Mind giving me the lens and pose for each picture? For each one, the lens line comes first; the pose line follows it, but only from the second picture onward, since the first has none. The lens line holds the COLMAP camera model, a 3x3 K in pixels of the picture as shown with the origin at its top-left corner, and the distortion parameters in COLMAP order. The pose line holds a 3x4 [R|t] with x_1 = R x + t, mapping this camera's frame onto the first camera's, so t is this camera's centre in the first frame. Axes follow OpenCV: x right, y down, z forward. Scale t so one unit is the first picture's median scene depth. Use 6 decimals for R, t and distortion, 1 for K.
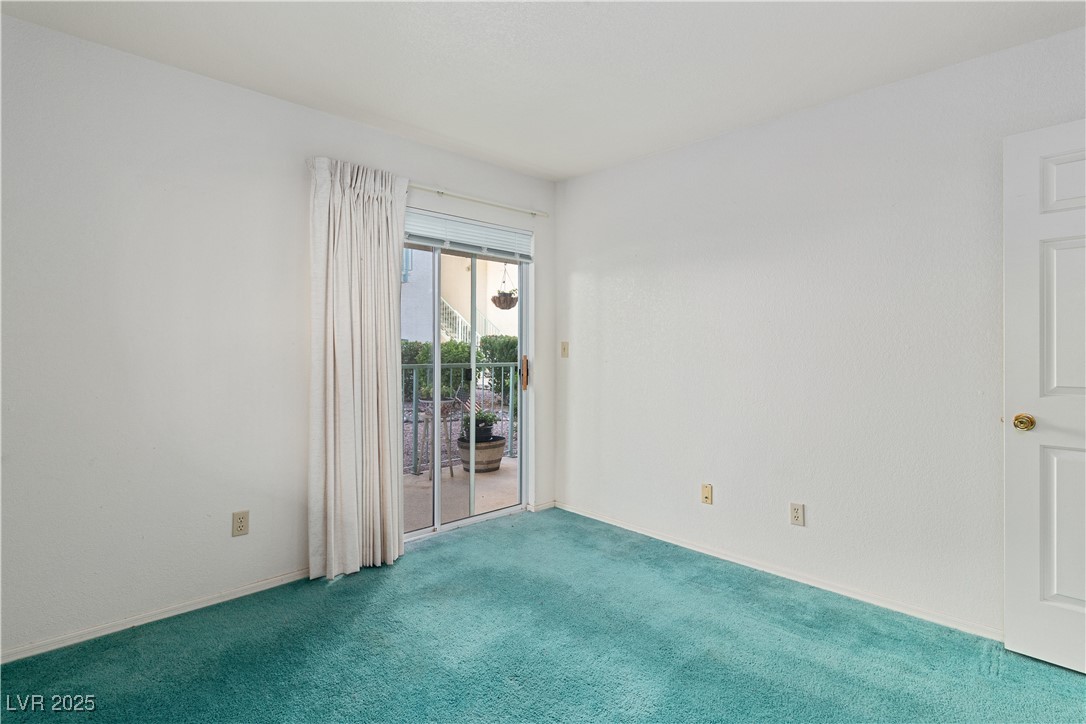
lens RADIAL K [[546.5, 0, 540.0], [0, 546.5, 353.0], [0, 0, 1]] dist [-0.005209, -0.001818]
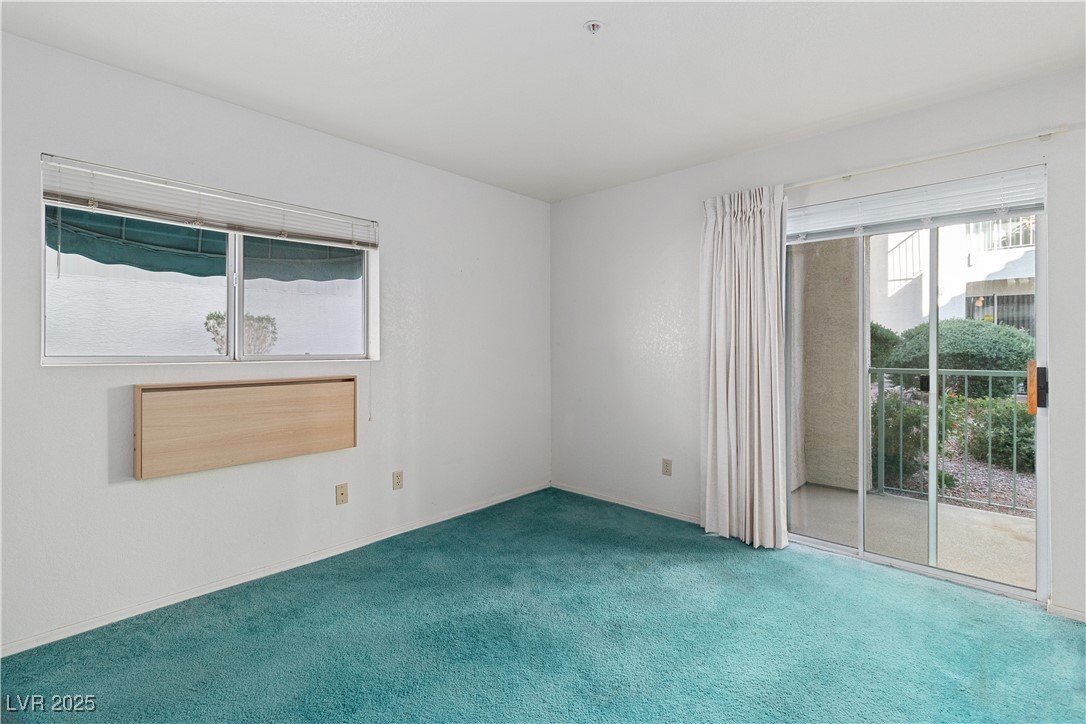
lens RADIAL K [[499.1, 0, 545.8], [0, 499.1, 353.6], [0, 0, 1]] dist [0.004809, 0.000512]
pose [[0.075614, 0.012988, -0.997053, 0.730866], [-0.014193, 0.999828, 0.011948, -0.006463], [0.997036, 0.013248, 0.075786, 0.535208]]
